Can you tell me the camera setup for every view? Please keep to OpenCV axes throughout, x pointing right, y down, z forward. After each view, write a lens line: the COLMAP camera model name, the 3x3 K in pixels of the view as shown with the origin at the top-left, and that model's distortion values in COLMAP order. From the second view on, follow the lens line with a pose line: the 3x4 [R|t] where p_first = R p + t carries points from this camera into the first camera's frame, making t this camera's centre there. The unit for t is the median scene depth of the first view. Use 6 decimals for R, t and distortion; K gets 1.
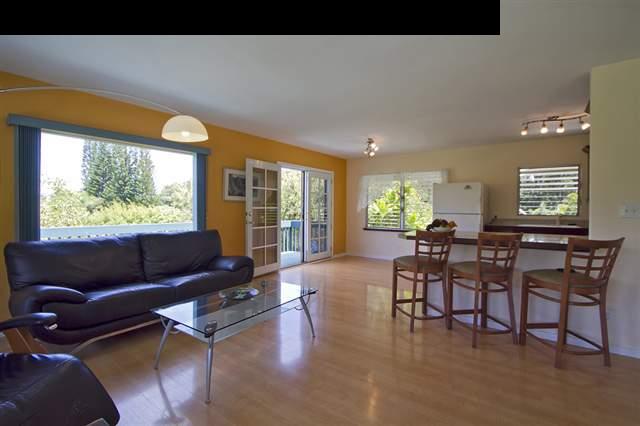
lens RADIAL K [[306.1, 0, 306.2], [0, 306.1, 207.6], [0, 0, 1]] dist [-0.001710, -0.000167]
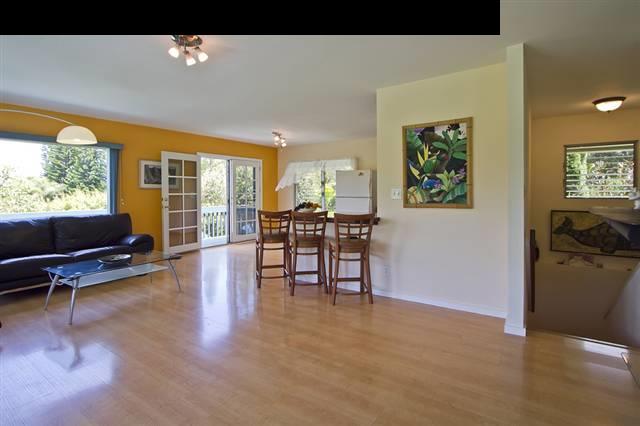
lens RADIAL K [[330.4, 0, 301.3], [0, 330.4, 193.8], [0, 0, 1]] dist [0.012879, 0.000086]
pose [[0.999707, -0.010980, 0.021574, 0.278017], [0.010857, 0.999924, 0.005814, -0.002175], [-0.021636, -0.005578, 0.999750, -0.233859]]
